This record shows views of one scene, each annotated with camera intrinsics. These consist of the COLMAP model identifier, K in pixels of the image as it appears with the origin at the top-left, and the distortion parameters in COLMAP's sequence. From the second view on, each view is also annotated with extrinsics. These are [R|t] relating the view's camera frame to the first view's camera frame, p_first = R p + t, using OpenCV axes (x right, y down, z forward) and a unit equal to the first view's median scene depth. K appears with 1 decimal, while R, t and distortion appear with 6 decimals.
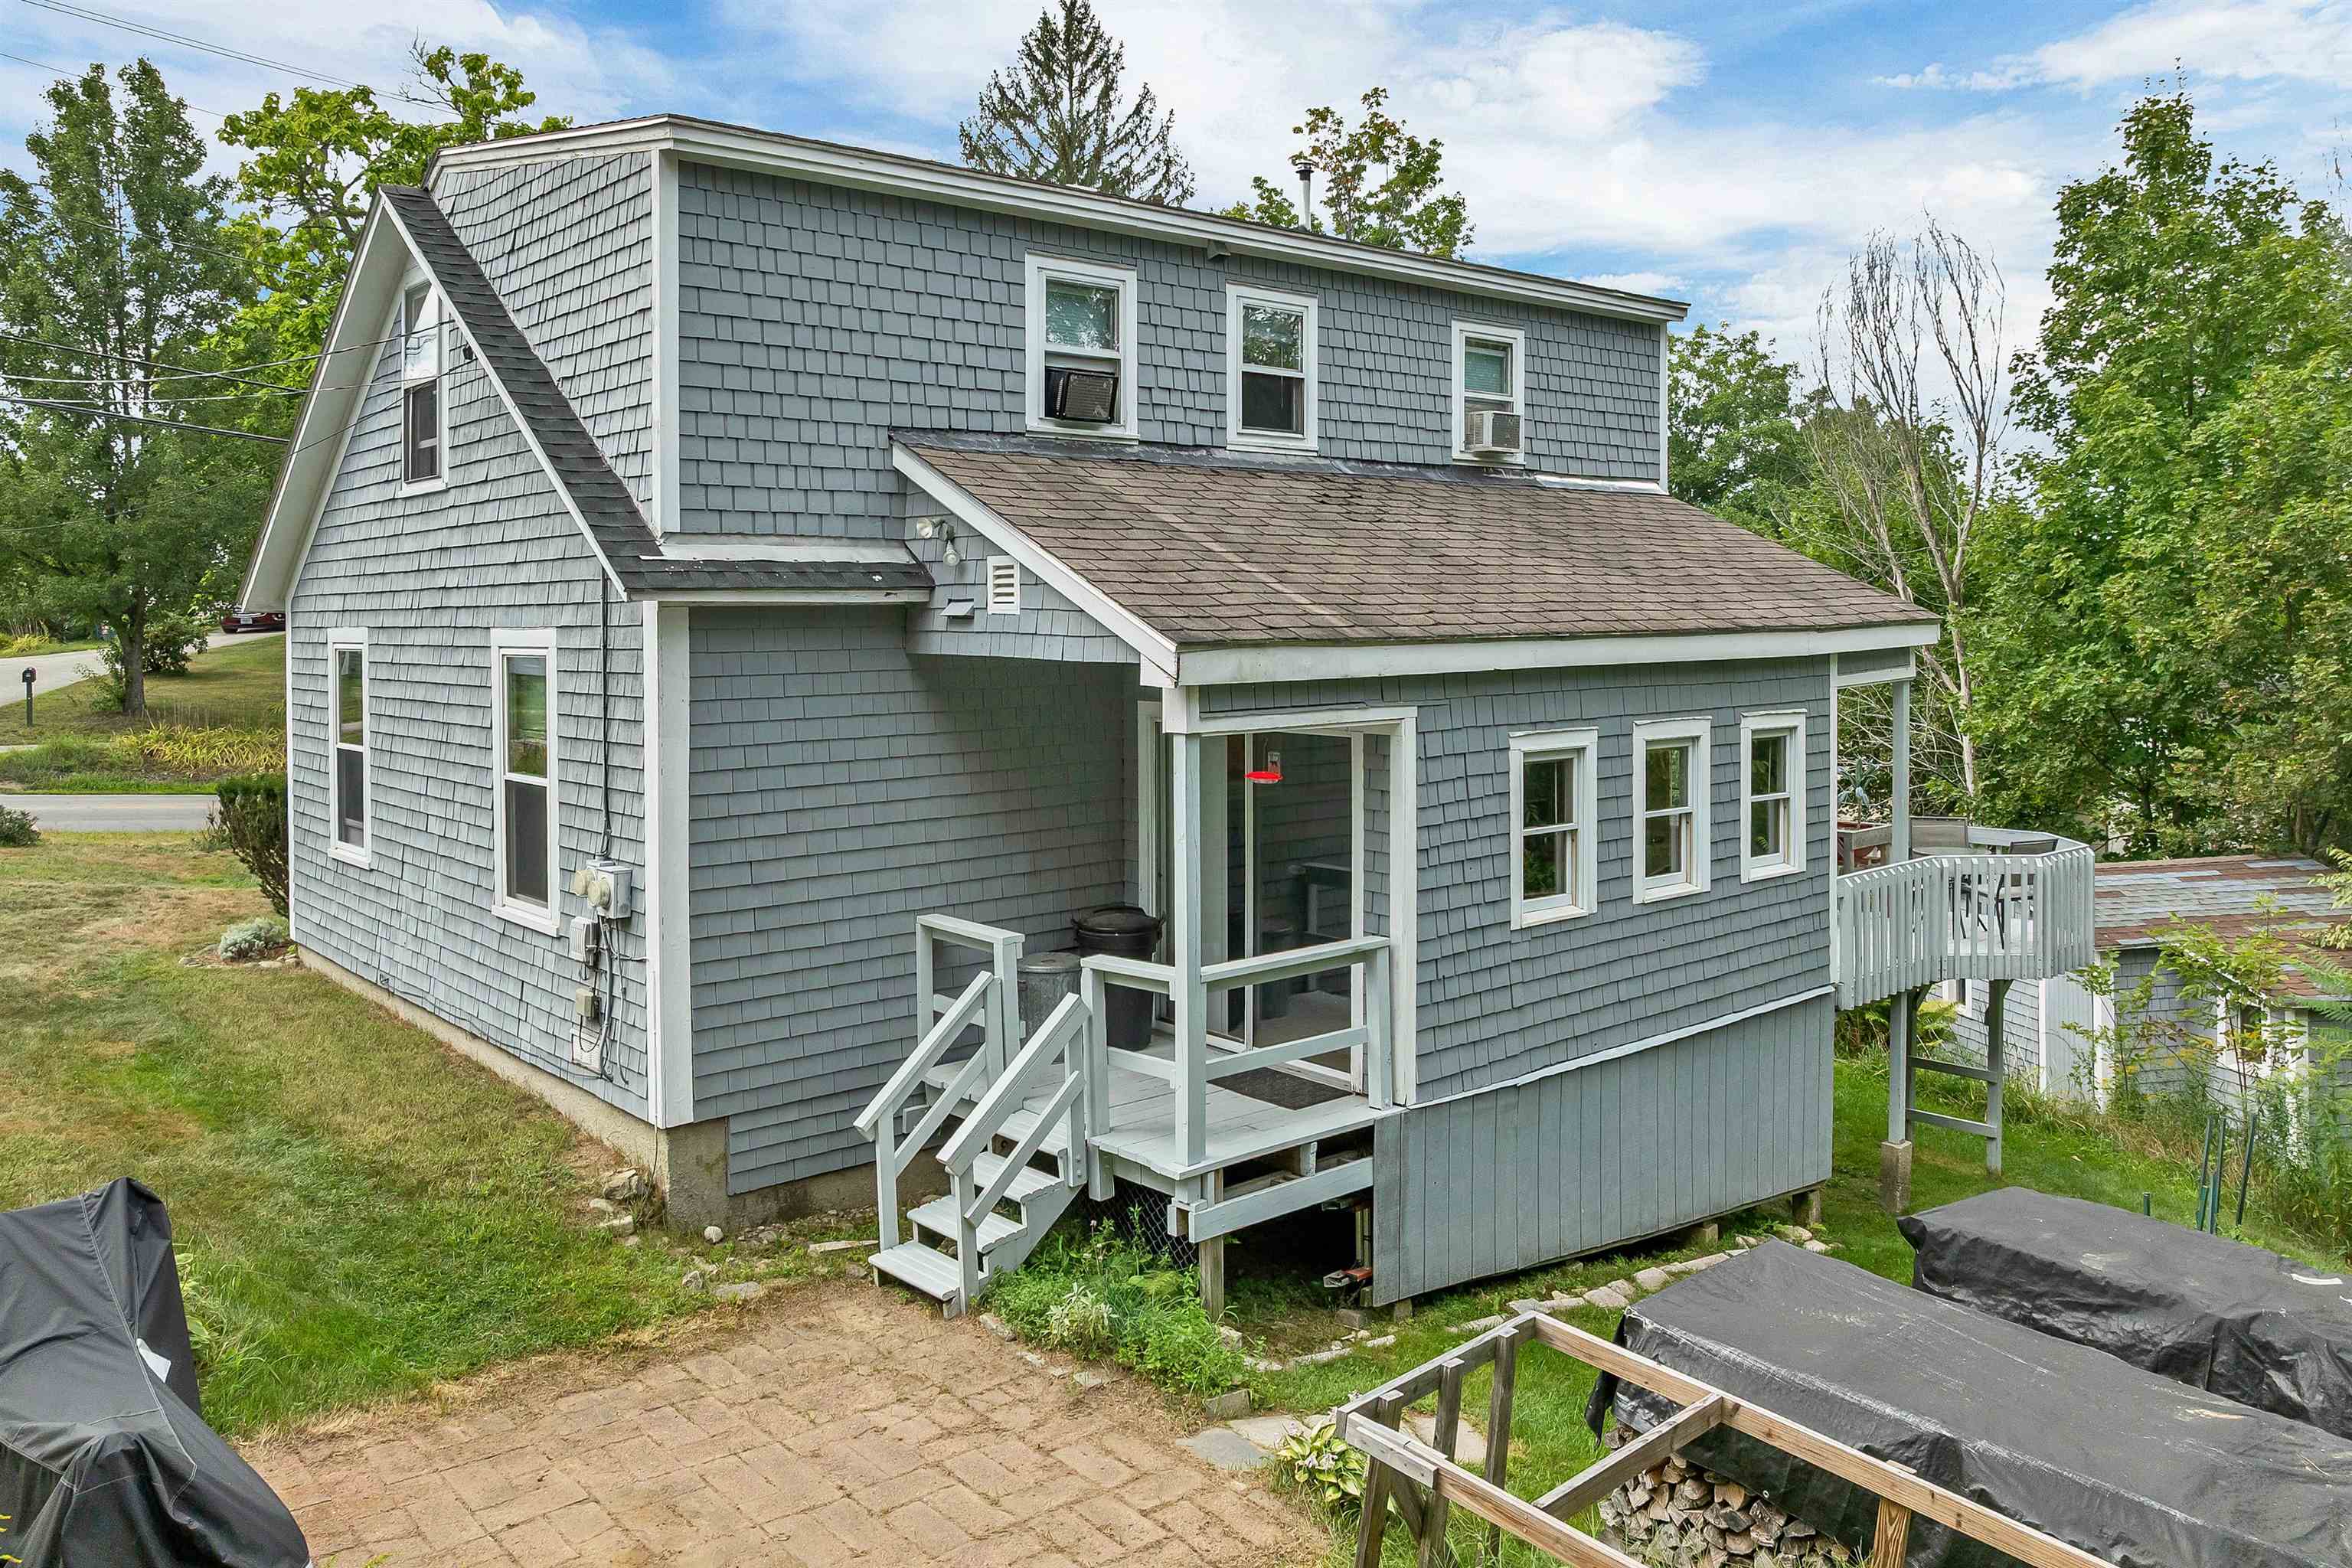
lens RADIAL K [[1734.5, 0, 1178.5], [0, 1734.5, 649.7], [0, 0, 1]] dist [-0.001780, -0.053045]
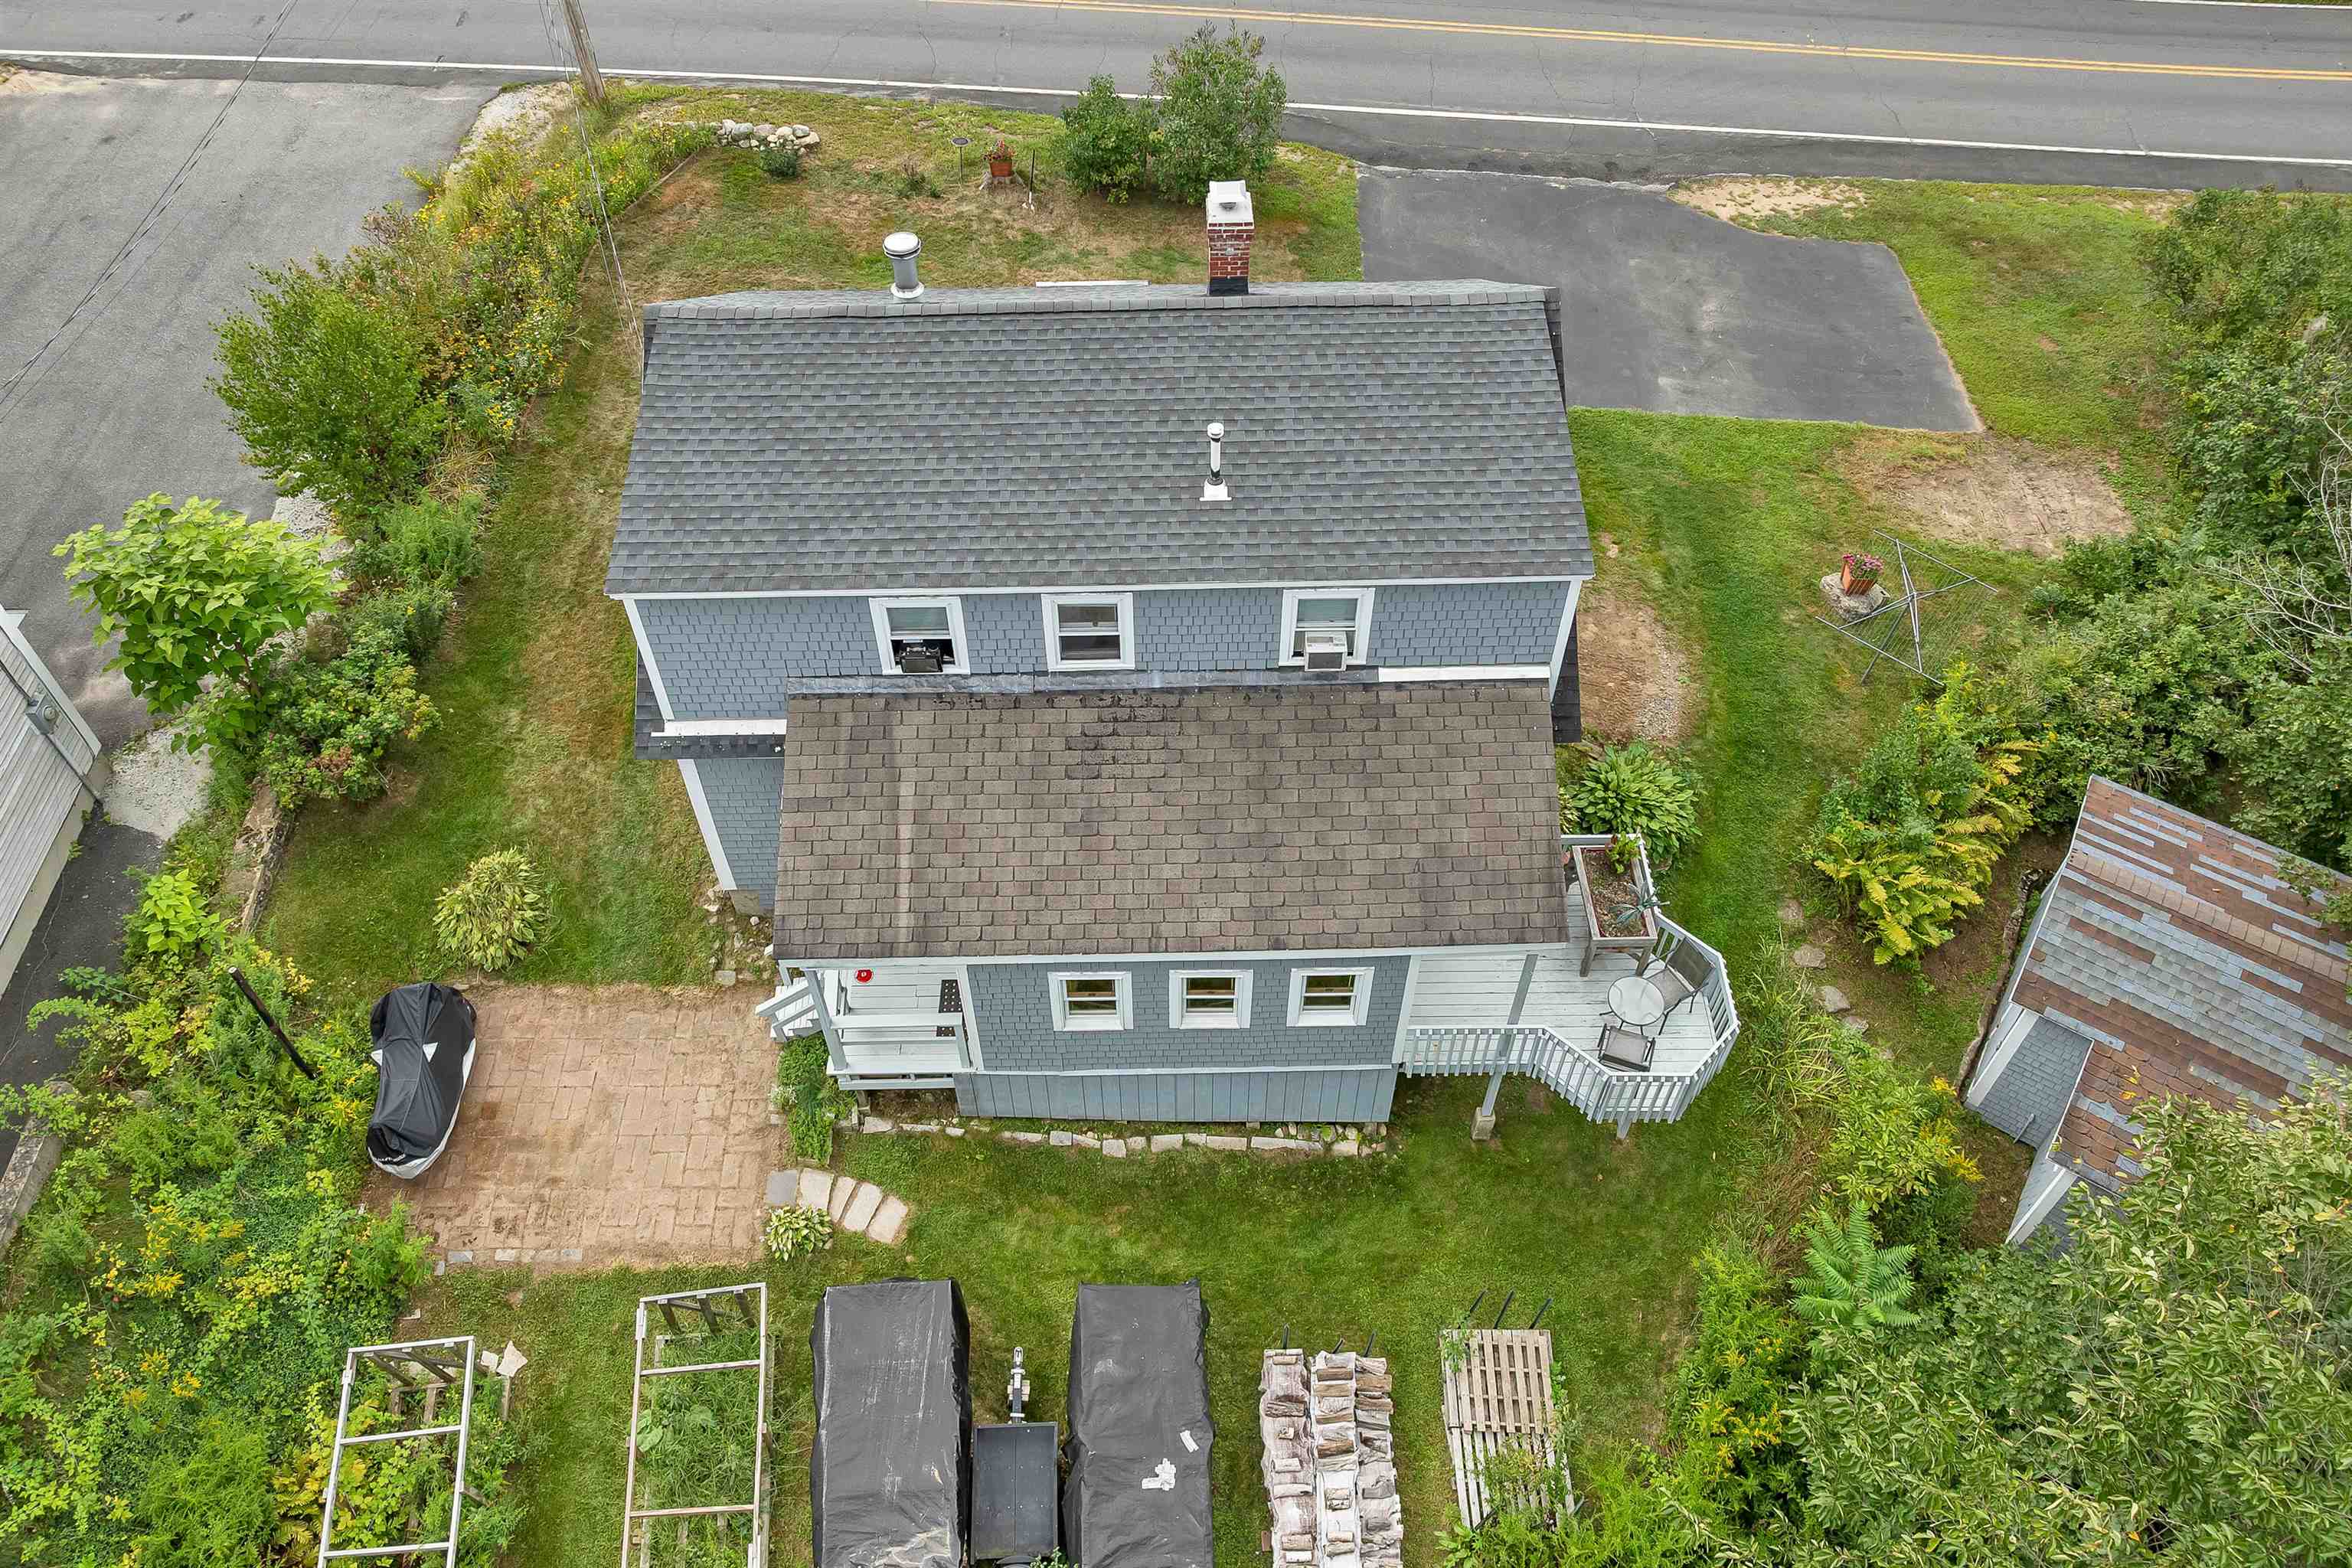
lens RADIAL K [[1733.3, 0, 1174.5], [0, 1733.3, 632.7], [0, 0, 1]] dist [-0.012847, -0.045135]
pose [[0.765744, 0.473918, -0.434786, 0.875525], [-0.008148, 0.683124, 0.730257, -1.443152], [0.643094, -0.555647, 0.526959, 0.352146]]
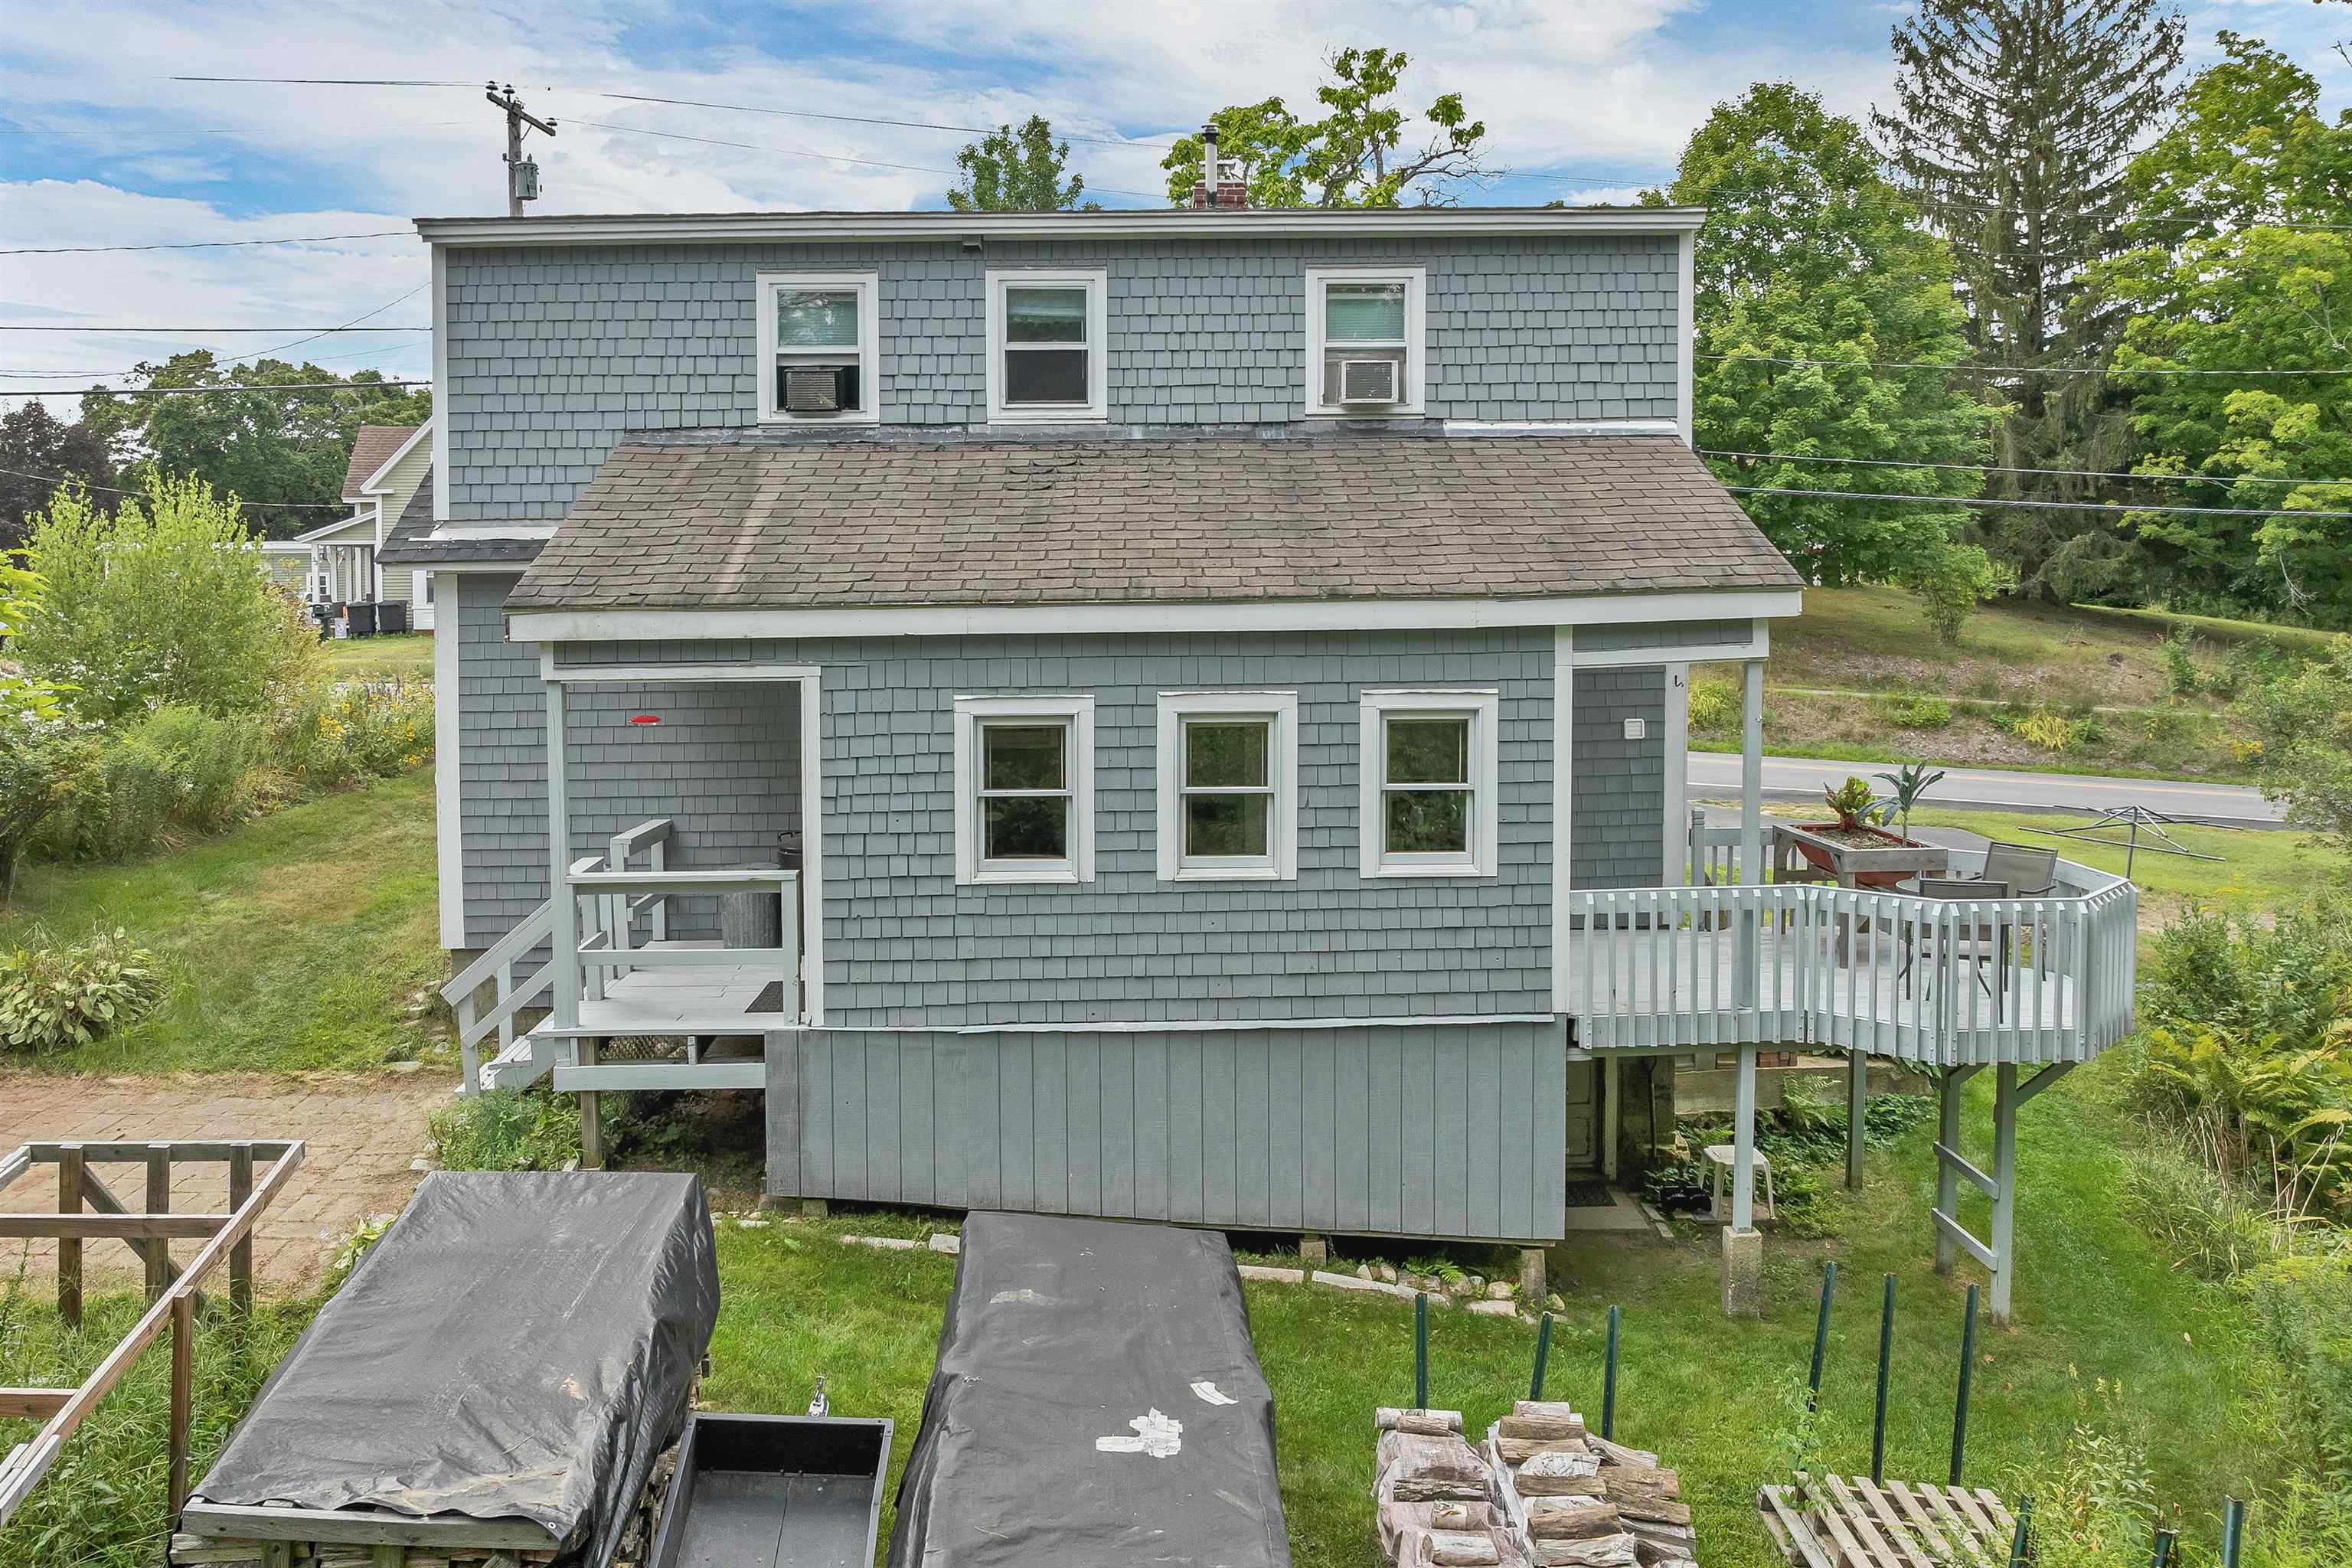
lens RADIAL K [[1733.3, 0, 1174.5], [0, 1733.3, 632.7], [0, 0, 1]] dist [-0.012847, -0.045135]
pose [[0.775837, 0.024420, -0.630460, 0.940335], [-0.009085, 0.999579, 0.027537, -0.019449], [0.630868, -0.015636, 0.775733, 0.274175]]
